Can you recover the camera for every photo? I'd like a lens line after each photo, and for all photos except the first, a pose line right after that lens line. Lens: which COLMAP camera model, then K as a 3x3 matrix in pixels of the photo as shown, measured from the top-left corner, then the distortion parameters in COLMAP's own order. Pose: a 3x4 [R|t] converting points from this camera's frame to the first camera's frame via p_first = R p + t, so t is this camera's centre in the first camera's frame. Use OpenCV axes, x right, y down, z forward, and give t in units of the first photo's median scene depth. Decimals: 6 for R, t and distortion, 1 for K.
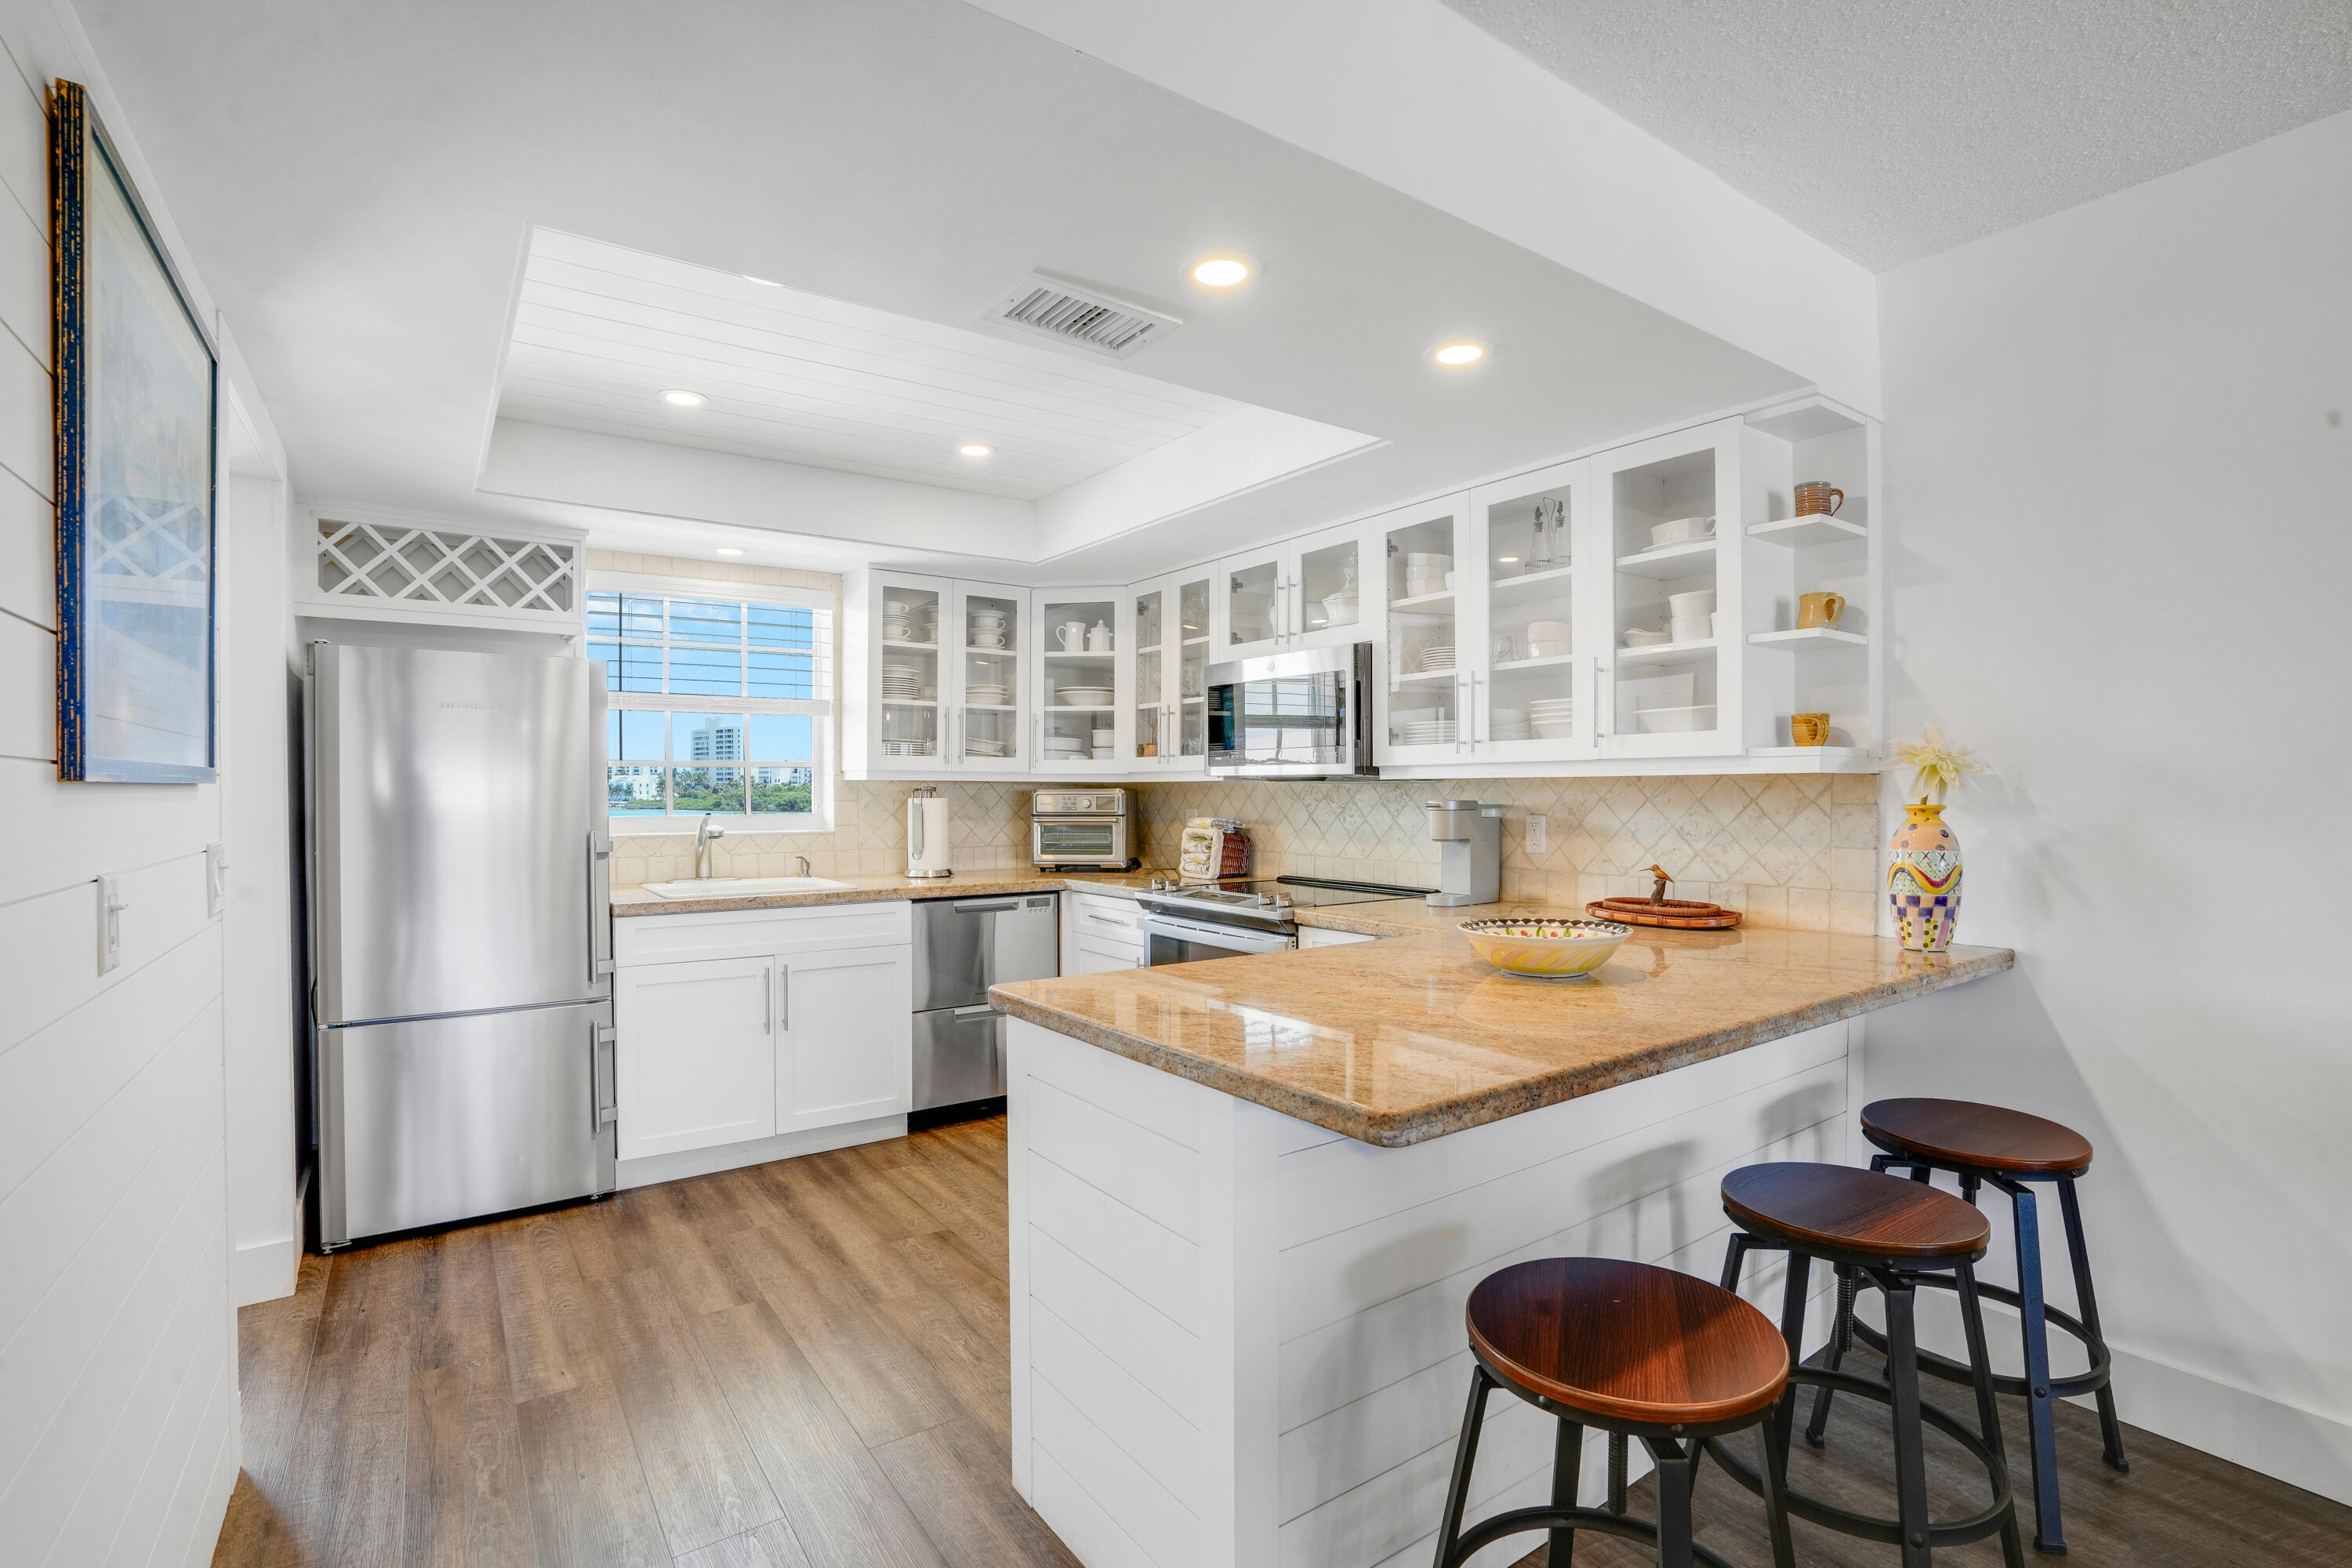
lens RADIAL K [[1102.1, 0, 1168.2], [0, 1102.1, 792.5], [0, 0, 1]] dist [-0.016142, 0.000355]
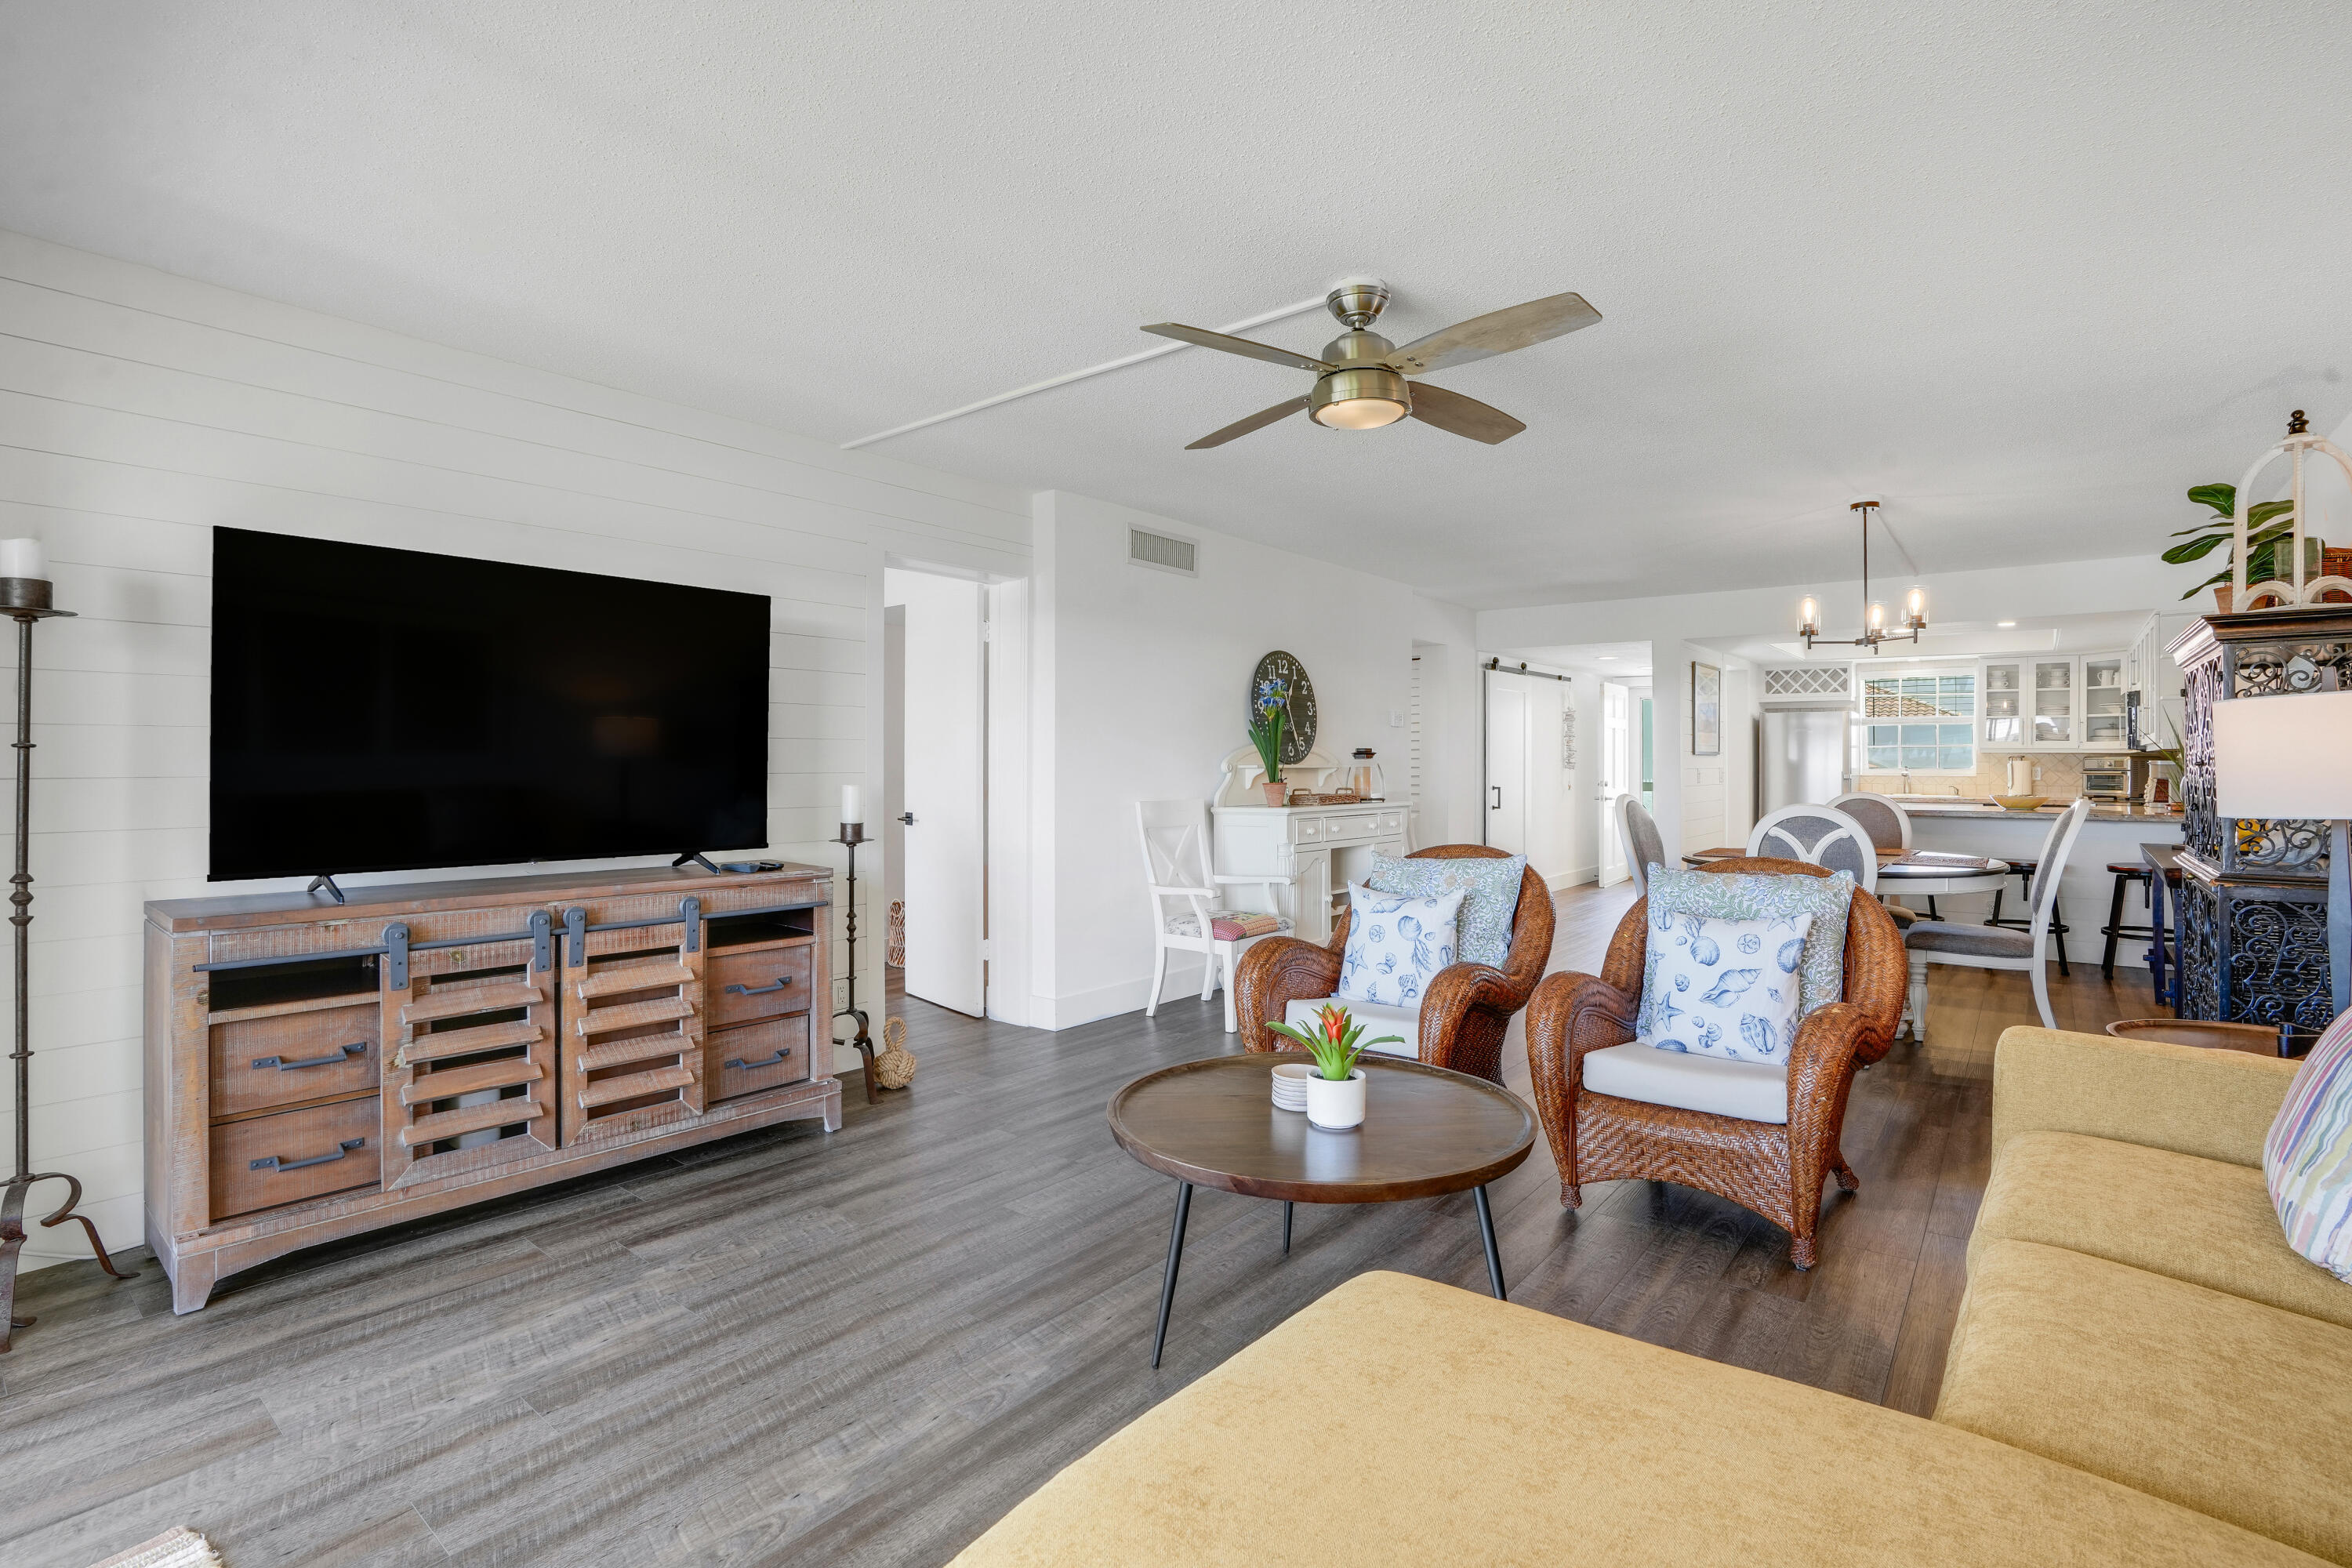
lens RADIAL K [[1116.8, 0, 1153.1], [0, 1116.8, 766.9], [0, 0, 1]] dist [-0.026570, 0.000042]
pose [[0.265624, 0.005728, -0.964060, 1.638866], [-0.002708, 0.999983, 0.005195, 0.011435], [0.964073, 0.001231, 0.265635, -1.383781]]
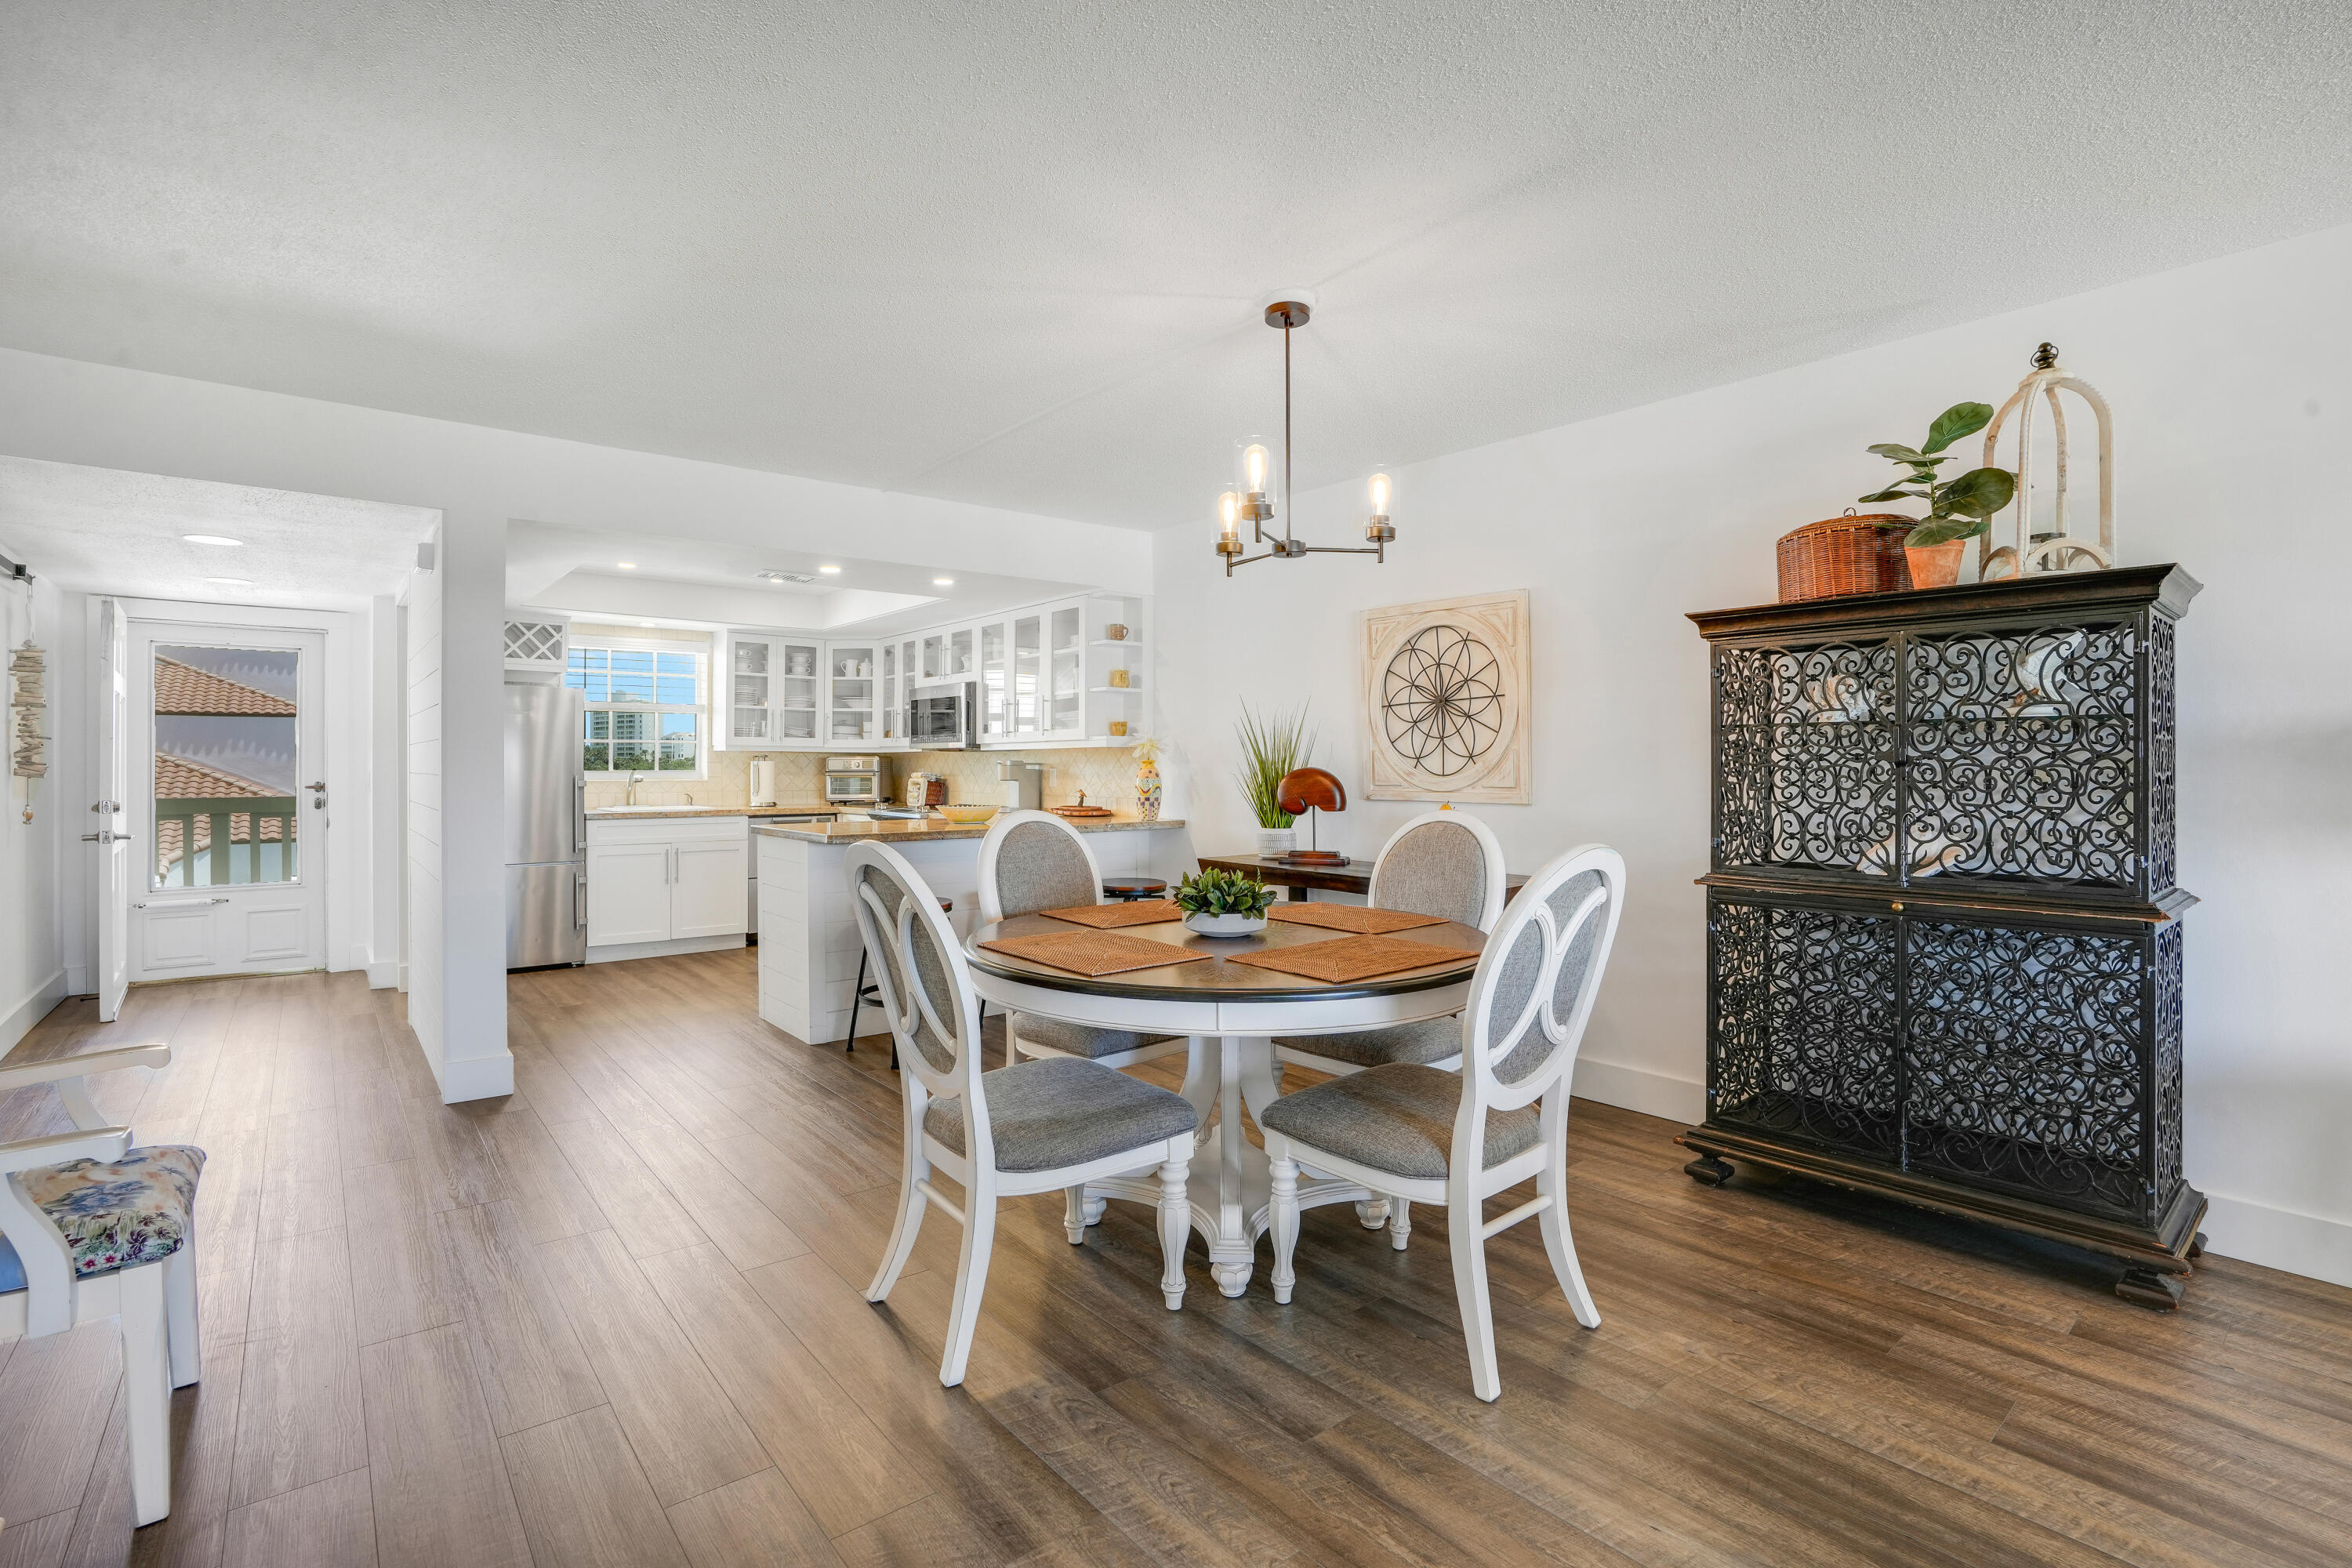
lens RADIAL K [[1086.2, 0, 1173.8], [0, 1086.2, 768.4], [0, 0, 1]] dist [-0.048147, 0.006073]
pose [[0.996774, 0.001913, 0.080233, 0.351872], [-0.002016, 0.999997, 0.001200, 0.015512], [-0.080231, -0.001358, 0.996775, -0.902601]]
